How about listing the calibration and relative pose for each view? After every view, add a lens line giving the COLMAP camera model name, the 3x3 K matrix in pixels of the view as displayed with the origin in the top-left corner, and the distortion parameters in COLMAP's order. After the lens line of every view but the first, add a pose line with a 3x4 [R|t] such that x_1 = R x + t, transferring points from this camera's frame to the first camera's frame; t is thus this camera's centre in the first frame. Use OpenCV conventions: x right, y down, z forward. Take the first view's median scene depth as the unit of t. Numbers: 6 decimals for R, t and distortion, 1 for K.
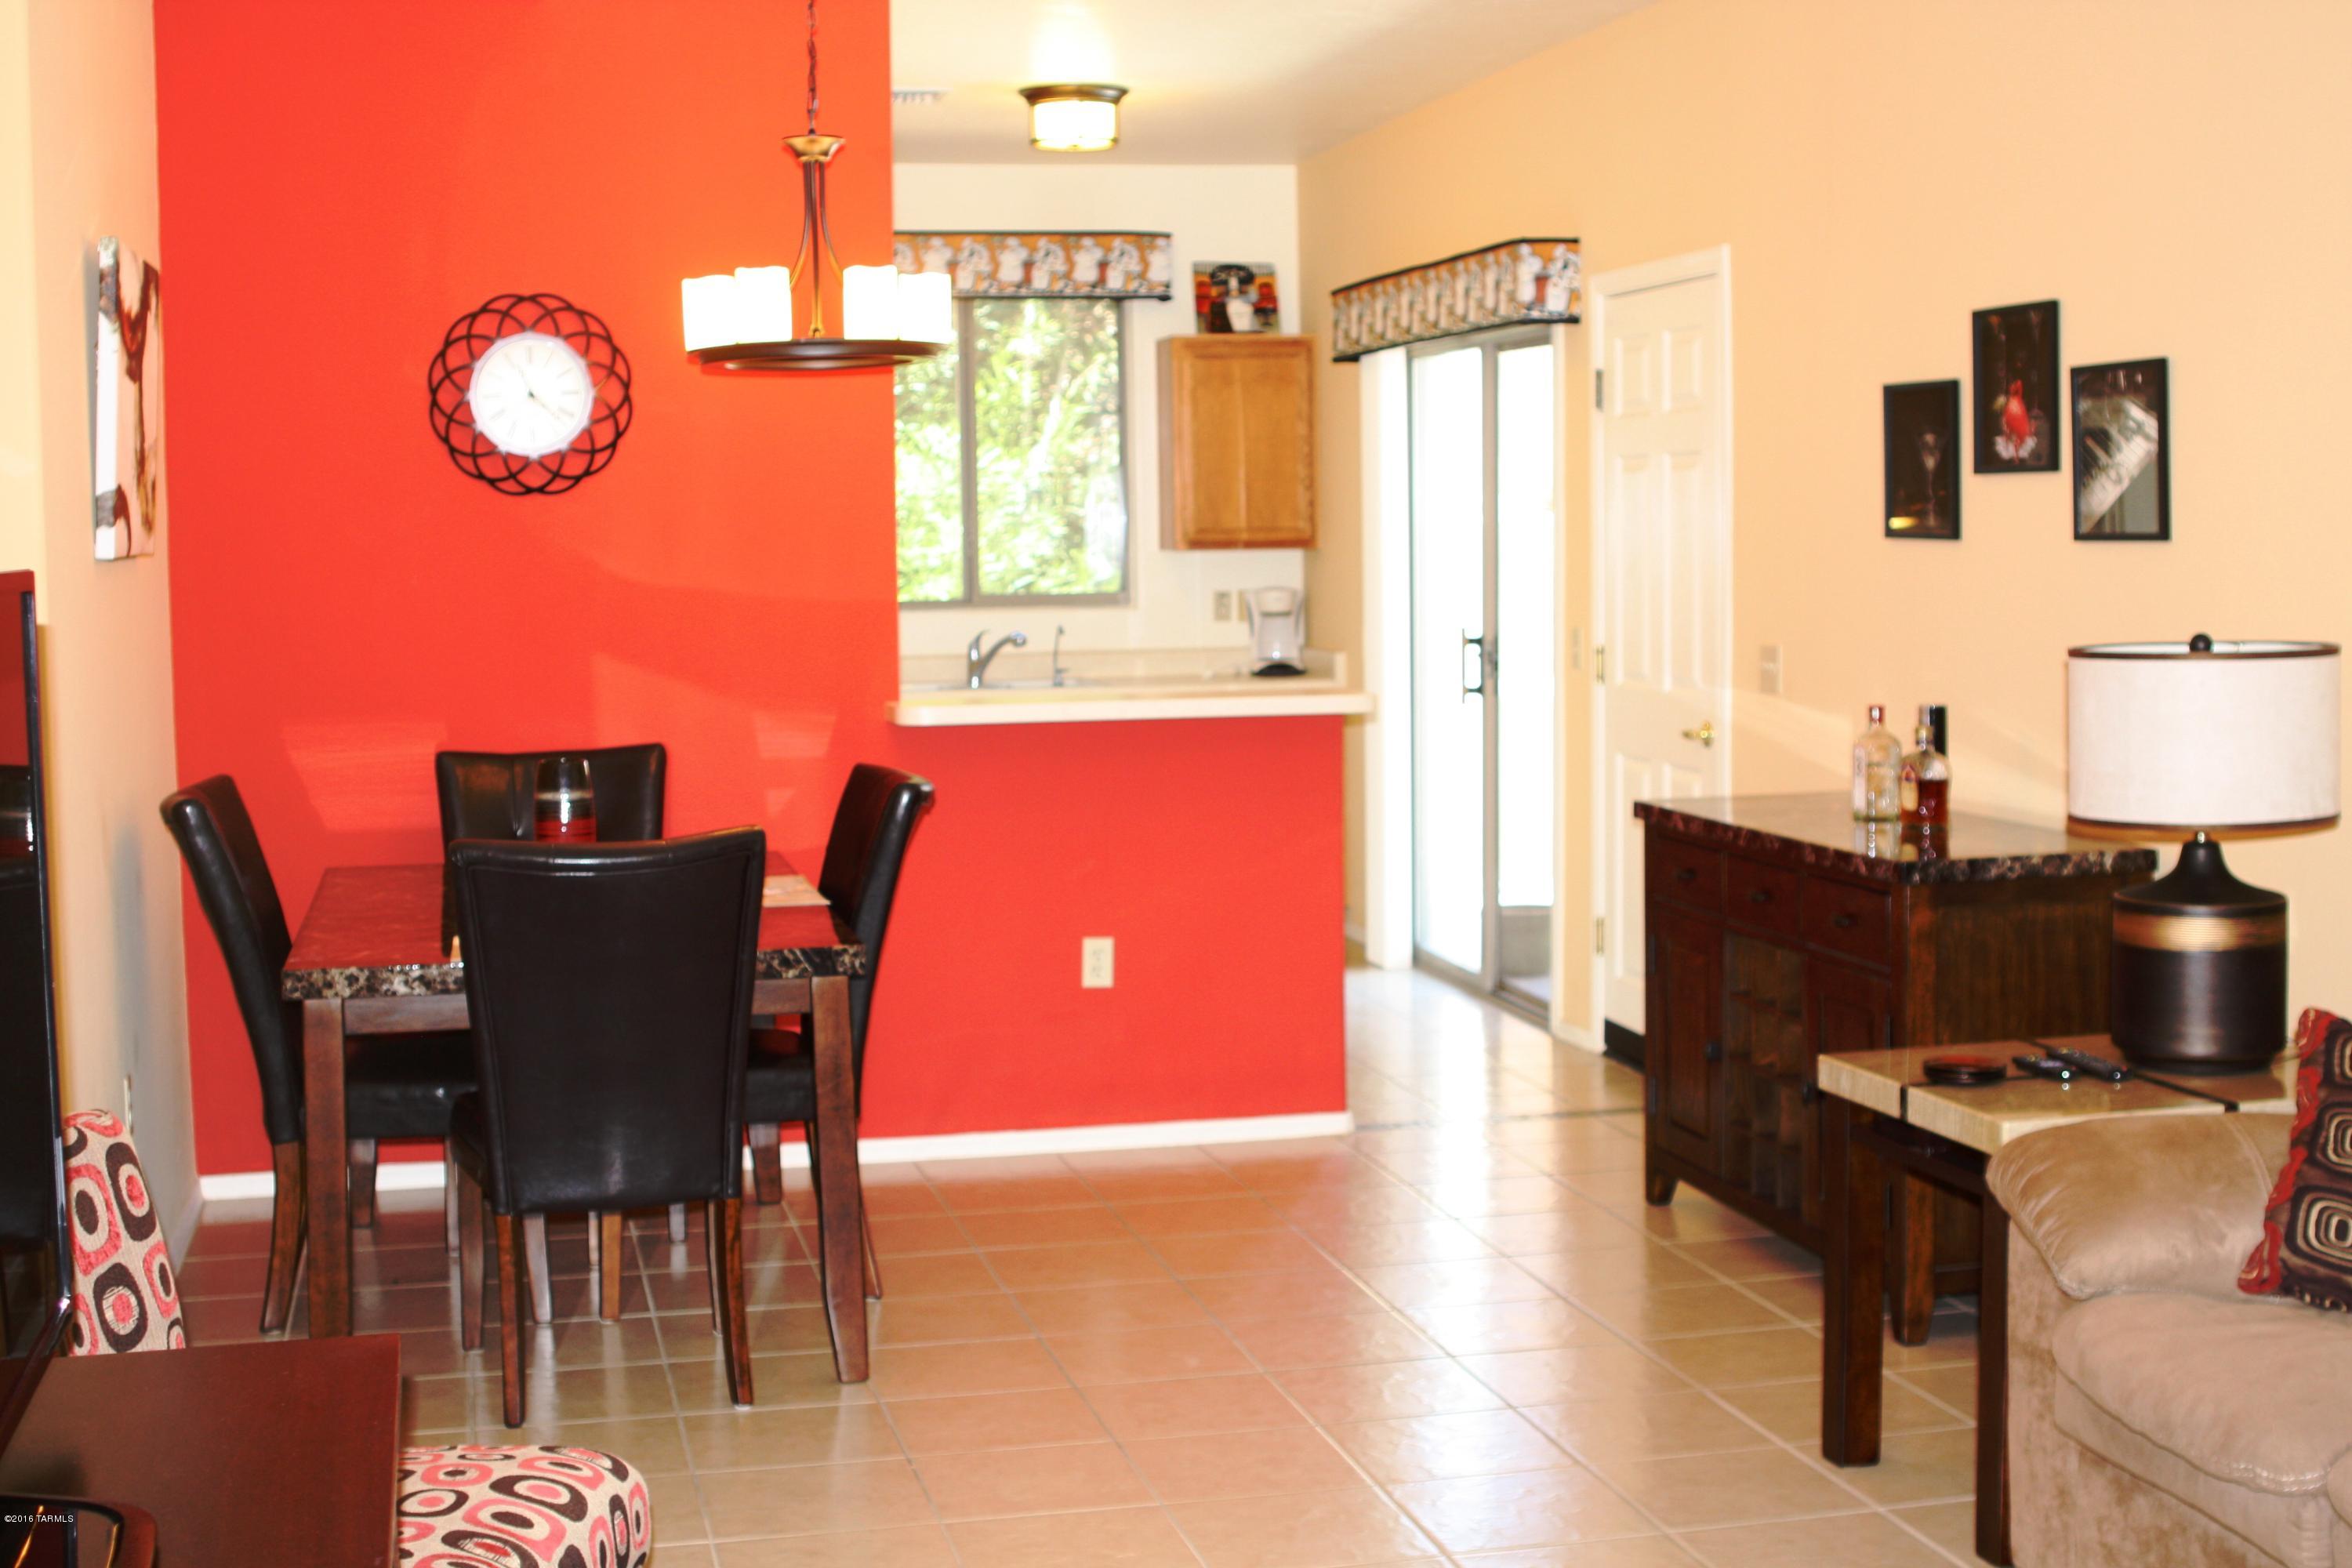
lens RADIAL K [[3073.6, 0, 1176.0], [0, 3073.6, 784.0], [0, 0, 1]] dist [-0.134927, 0.098732]
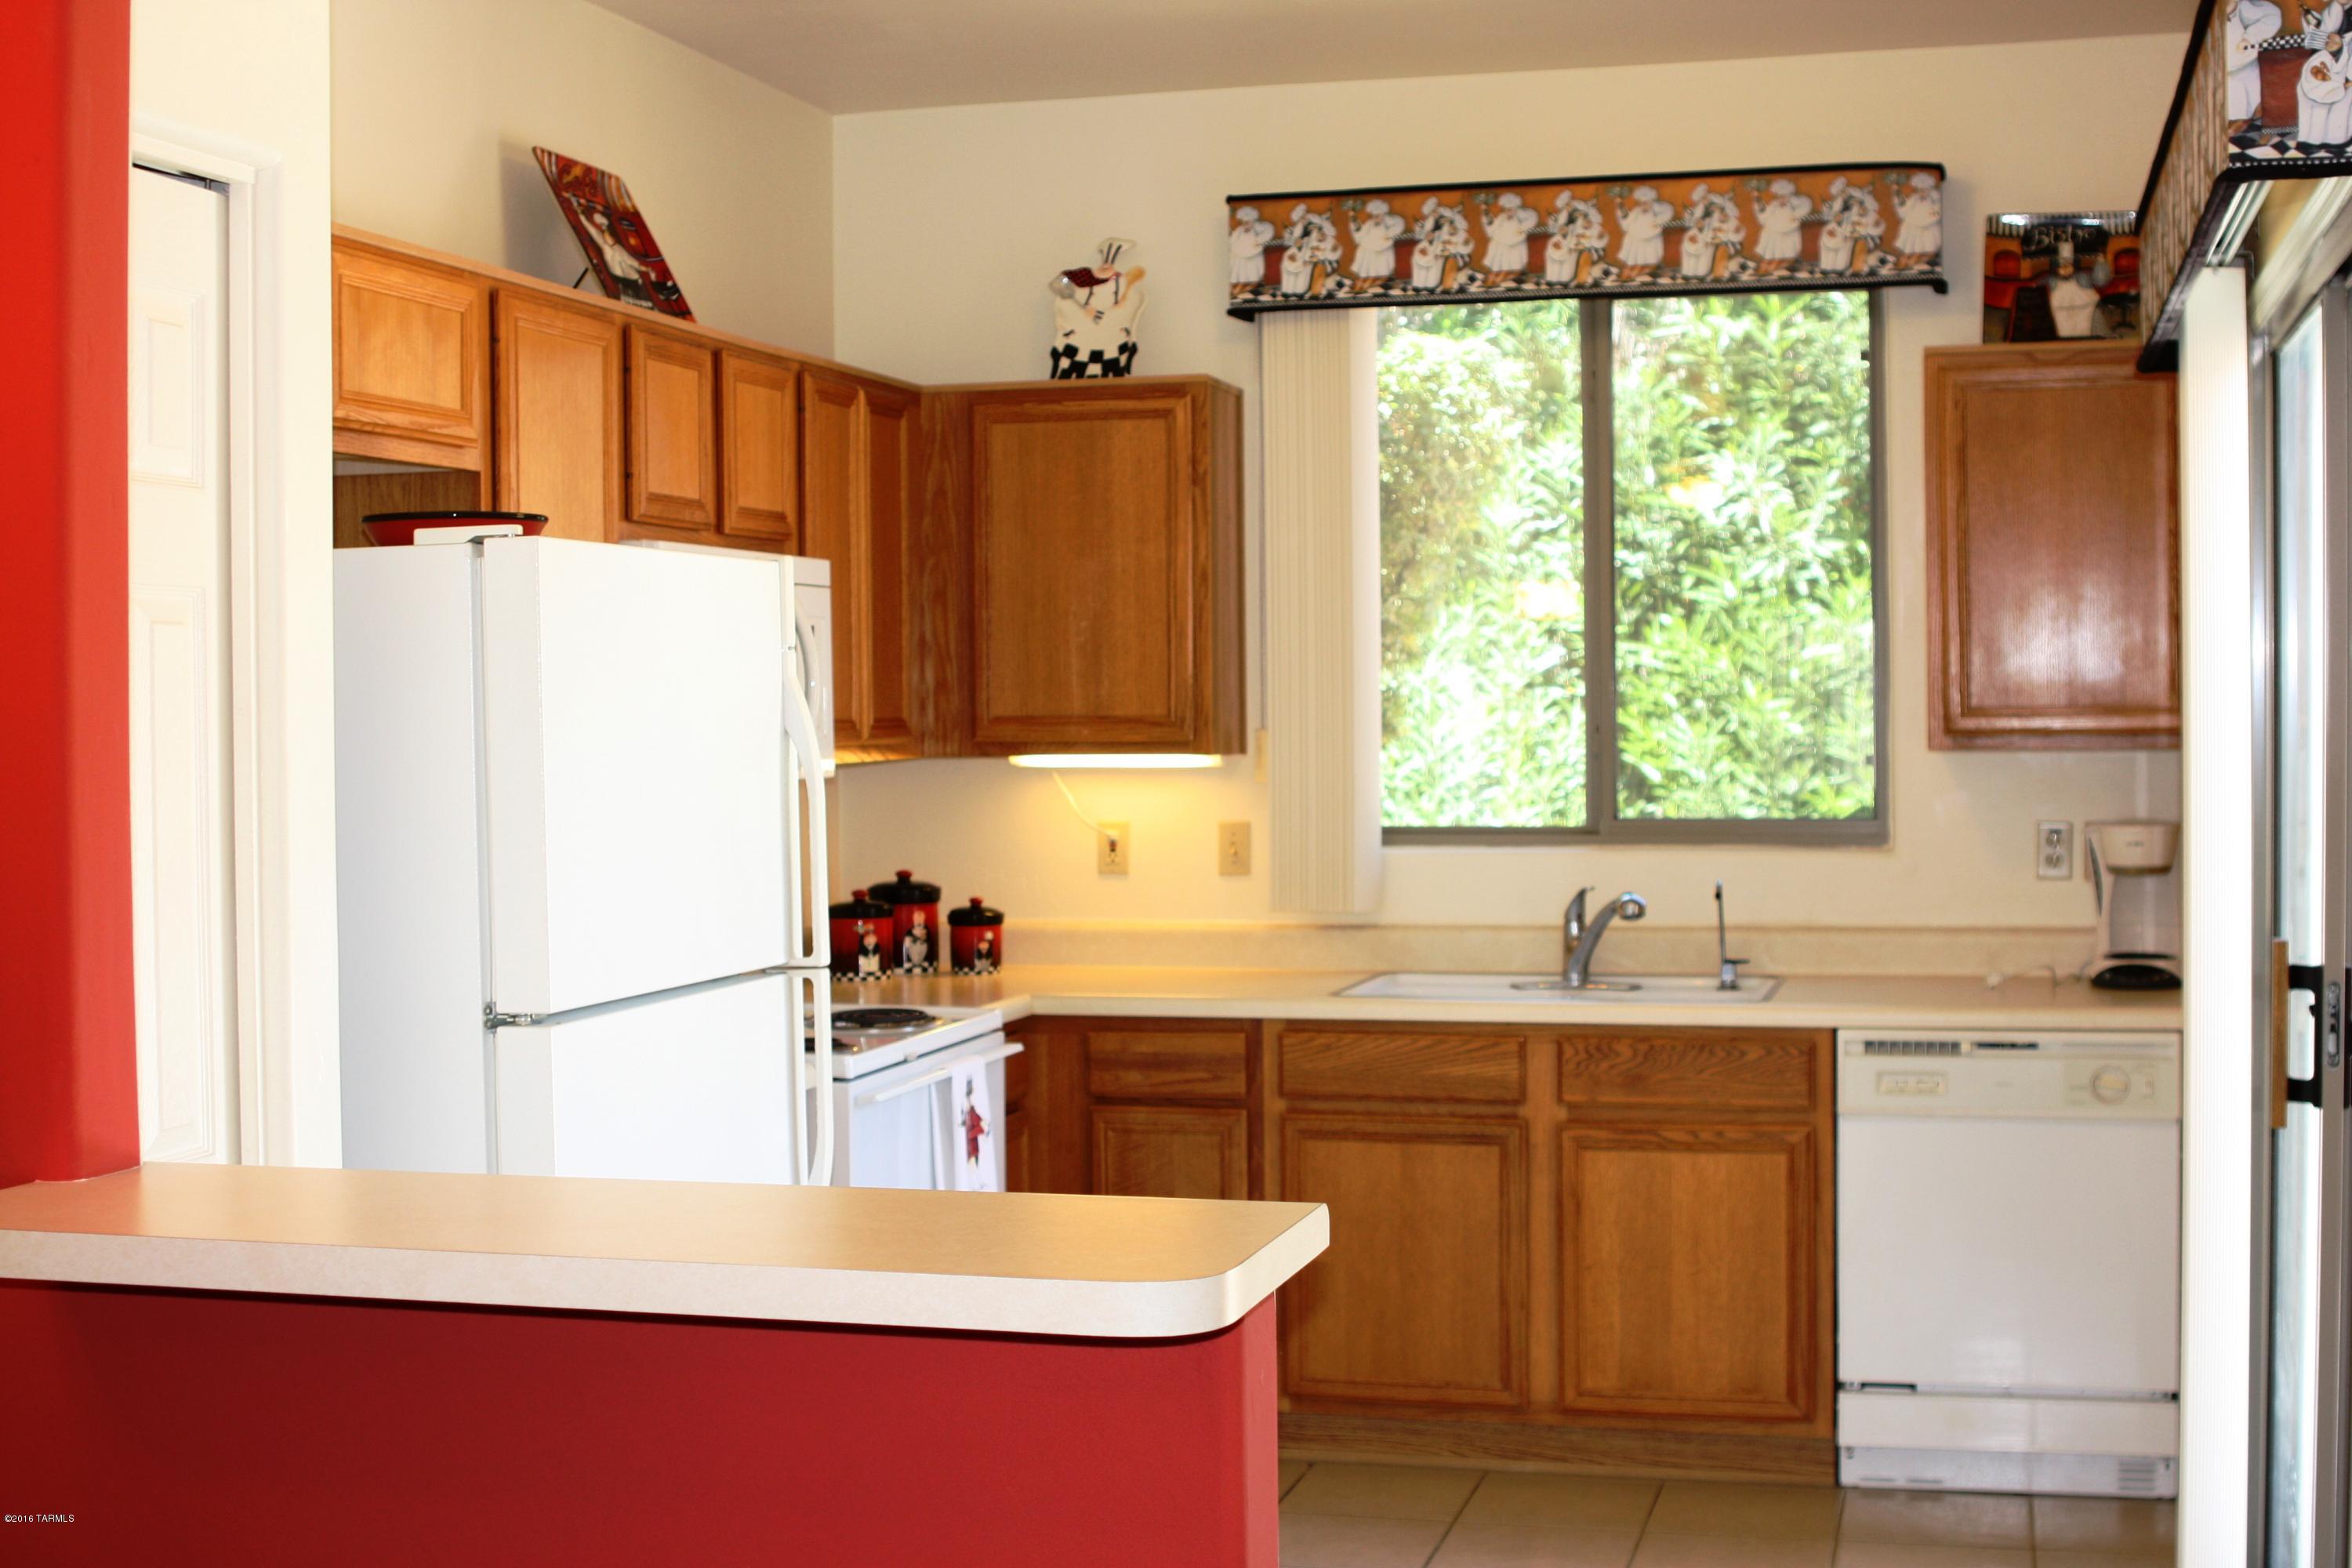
lens RADIAL K [[3073.6, 0, 1176.0], [0, 3073.6, 784.0], [0, 0, 1]] dist [-0.134927, 0.098732]
pose [[0.884992, 0.017014, -0.465296, 0.131279], [-0.040943, 0.998305, -0.041368, -0.042418], [0.463803, 0.055661, 0.884188, 0.469136]]
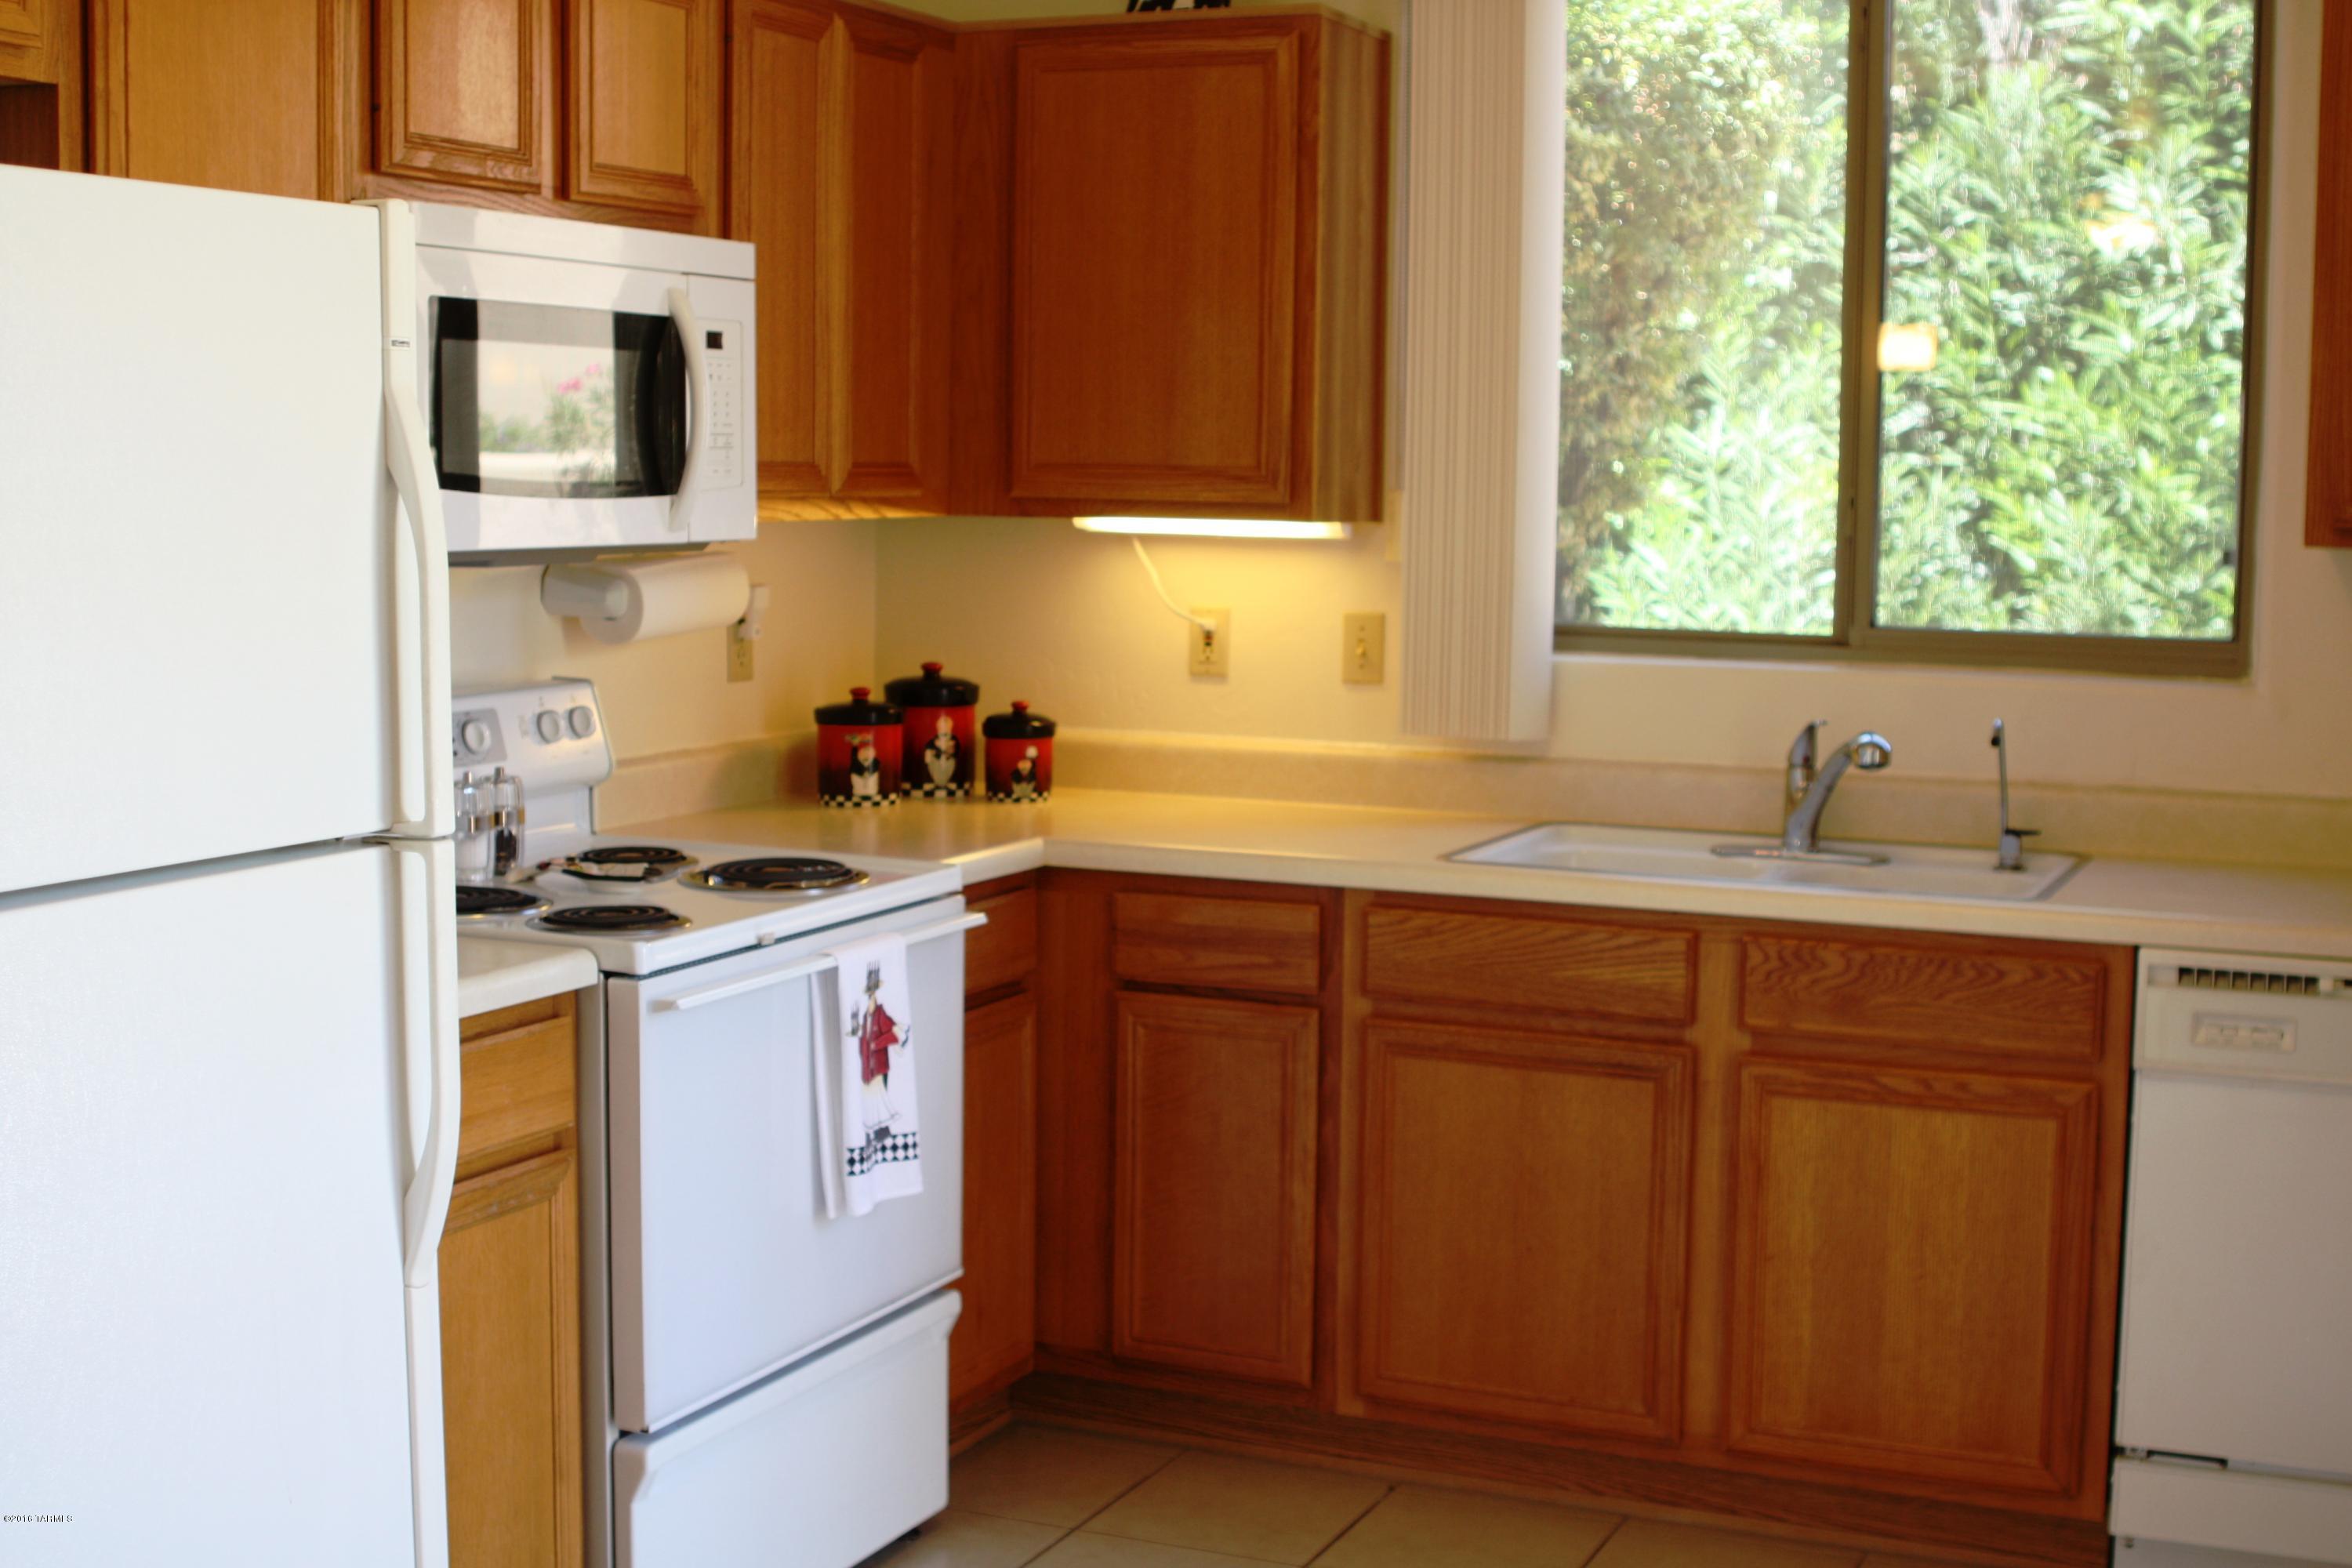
lens RADIAL K [[3073.6, 0, 1176.0], [0, 3073.6, 784.0], [0, 0, 1]] dist [-0.134927, 0.098732]
pose [[0.804786, 0.086643, -0.587207, 0.107407], [-0.074215, 0.996214, 0.045278, -0.053502], [0.588907, 0.007141, 0.808169, 0.623093]]
